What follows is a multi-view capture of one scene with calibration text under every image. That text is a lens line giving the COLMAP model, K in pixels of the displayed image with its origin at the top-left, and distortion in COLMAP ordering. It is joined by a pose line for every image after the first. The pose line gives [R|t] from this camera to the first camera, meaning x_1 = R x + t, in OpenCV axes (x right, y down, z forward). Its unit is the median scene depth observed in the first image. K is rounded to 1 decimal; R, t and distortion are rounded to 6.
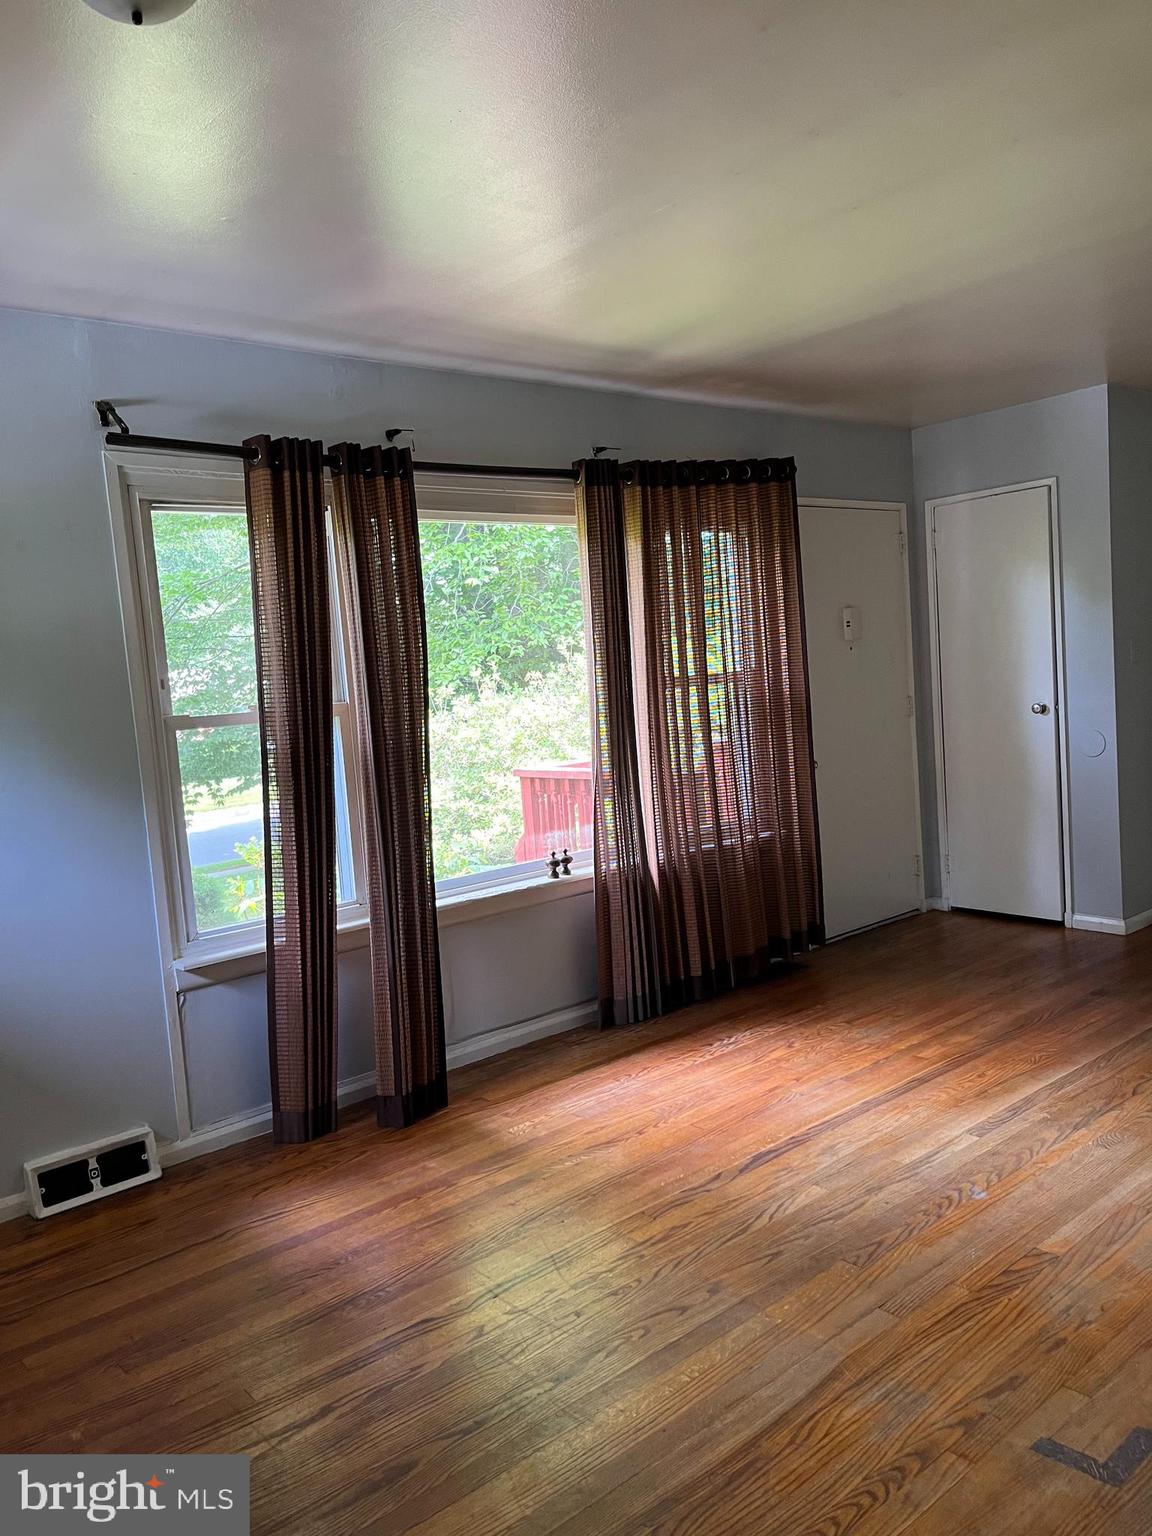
lens RADIAL K [[1156.3, 0, 574.3], [0, 1156.3, 767.4], [0, 0, 1]] dist [0.024580, -0.011181]
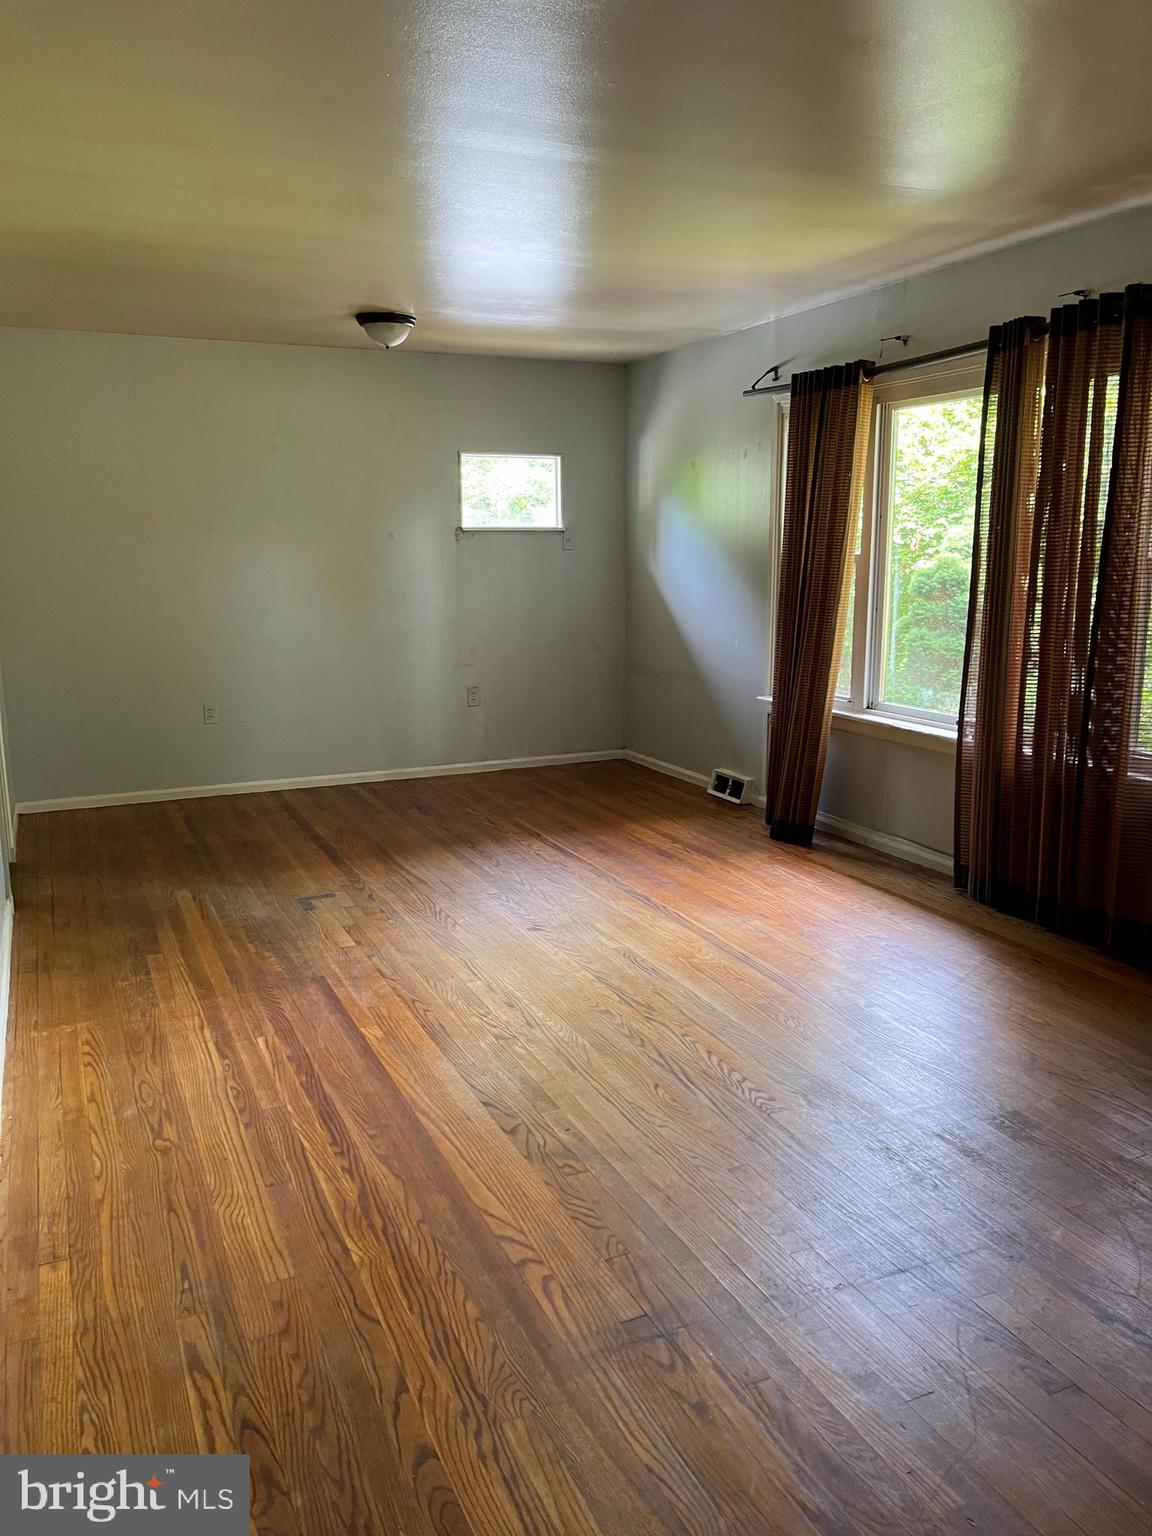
lens RADIAL K [[1156.3, 0, 574.4], [0, 1156.3, 766.3], [0, 0, 1]] dist [0.024580, -0.011181]
pose [[-0.266501, 0.259559, -0.928227, 1.403000], [-0.056894, 0.957141, 0.283979, -0.212193], [0.962154, 0.128491, -0.240312, 1.180101]]
